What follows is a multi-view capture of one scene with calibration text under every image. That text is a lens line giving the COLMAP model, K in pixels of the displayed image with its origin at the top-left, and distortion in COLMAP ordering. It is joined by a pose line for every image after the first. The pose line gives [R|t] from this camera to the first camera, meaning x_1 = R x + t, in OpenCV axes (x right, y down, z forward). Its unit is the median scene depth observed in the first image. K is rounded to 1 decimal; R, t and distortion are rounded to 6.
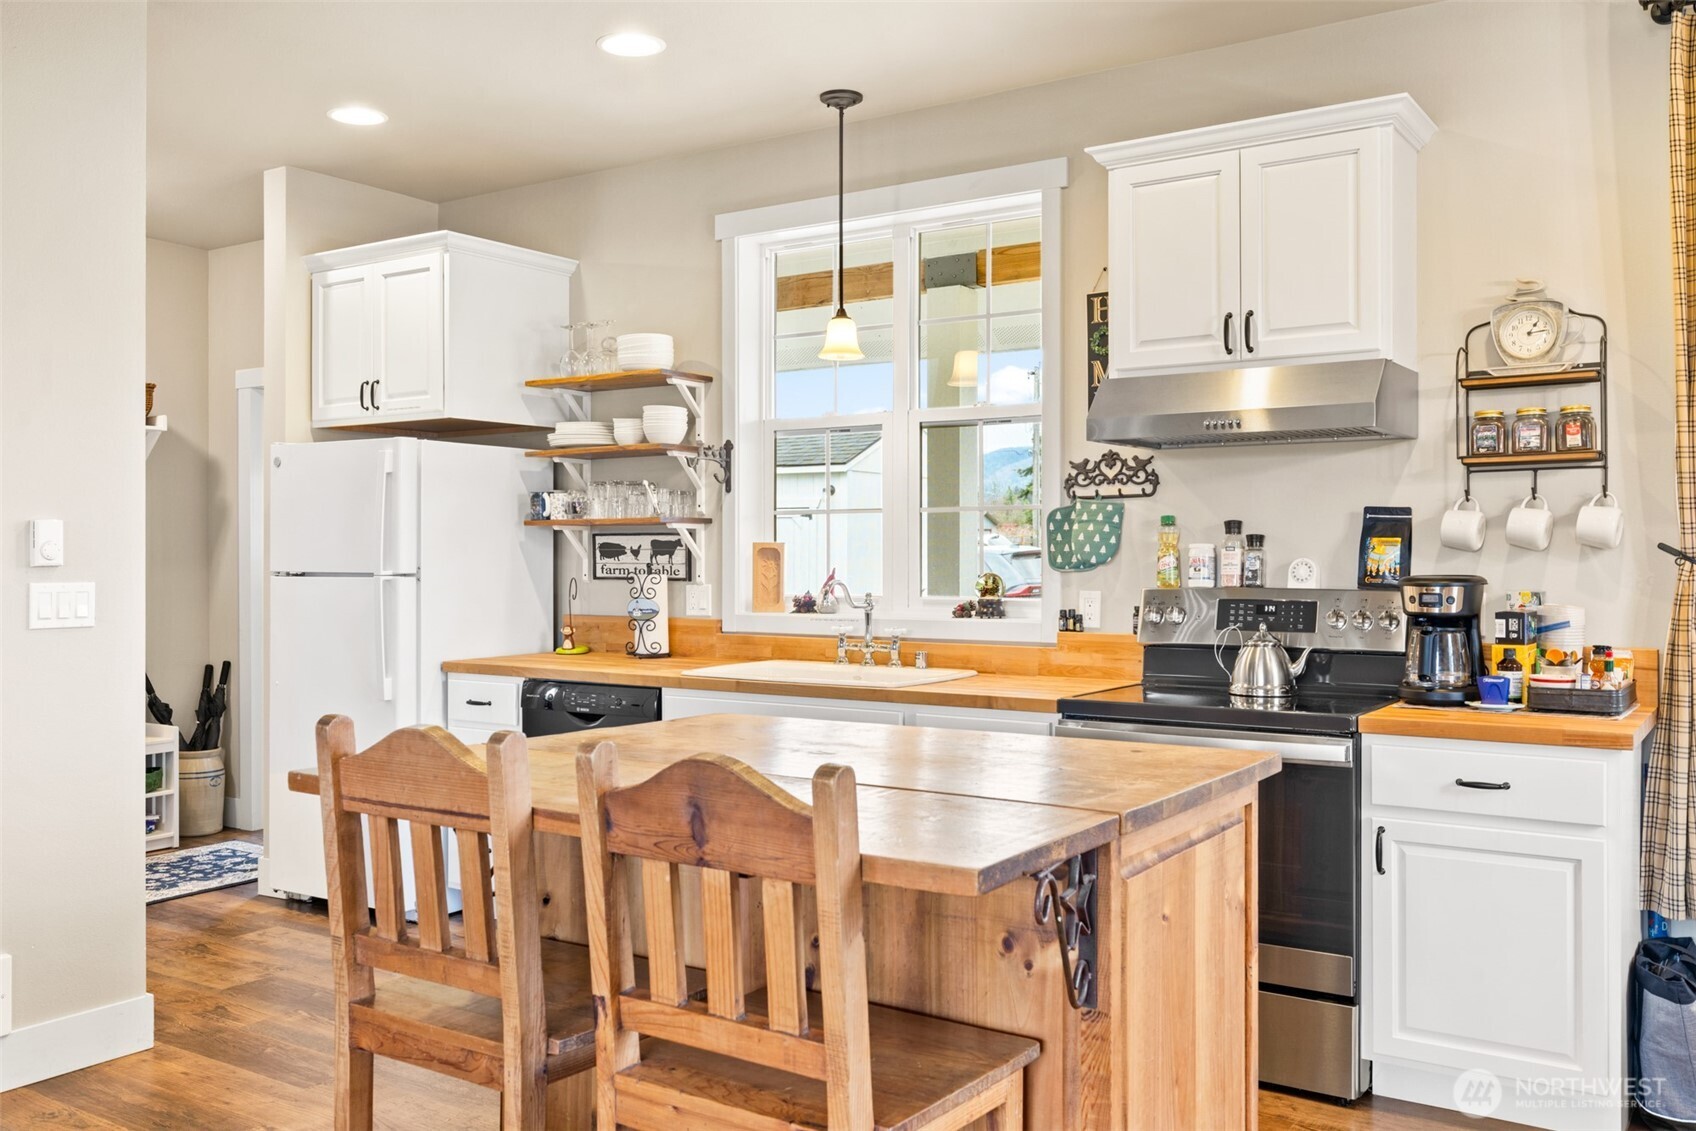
lens RADIAL K [[1453.8, 0, 841.6], [0, 1453.8, 558.7], [0, 0, 1]] dist [-0.004430, 0.009918]
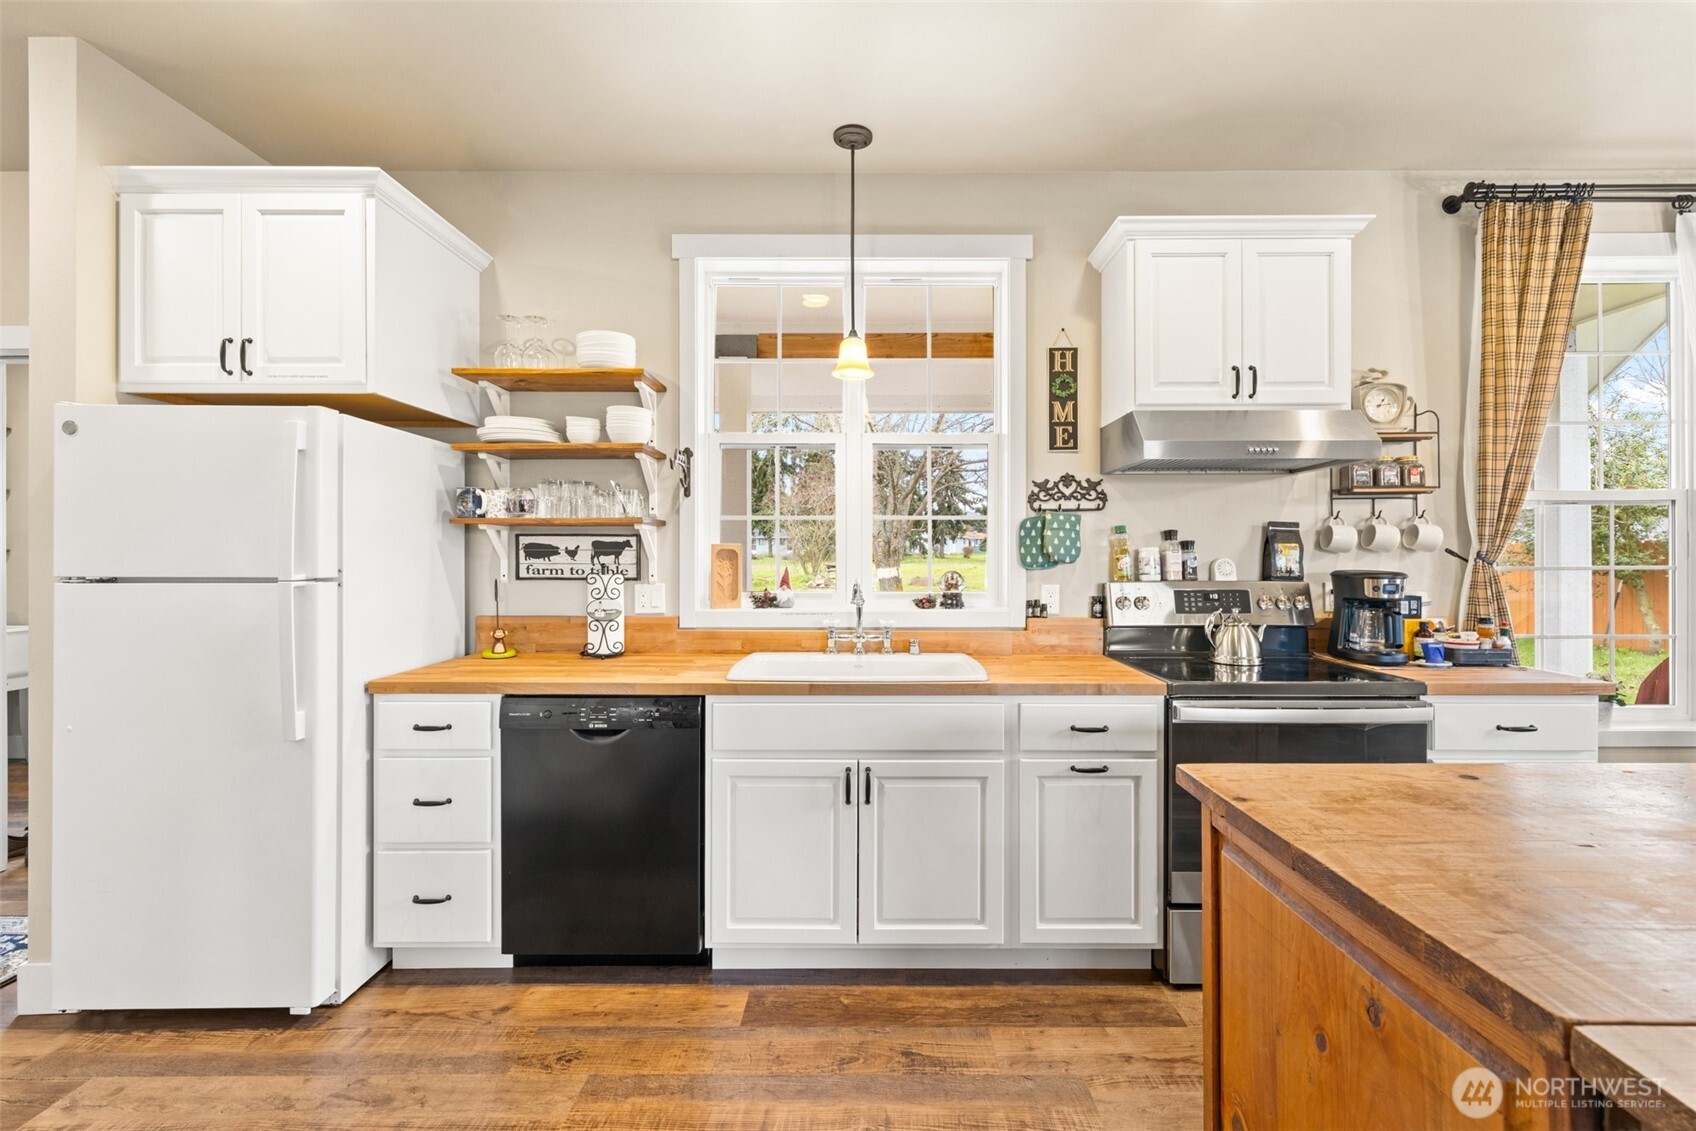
lens RADIAL K [[732.0, 0, 867.3], [0, 732.0, 555.3], [0, 0, 1]] dist [0.001785, 0.000034]
pose [[0.830282, 0.002335, 0.557339, -0.331851], [0.000303, 0.999989, -0.004641, -0.000174], [-0.557344, 0.004022, 0.830272, 0.597606]]
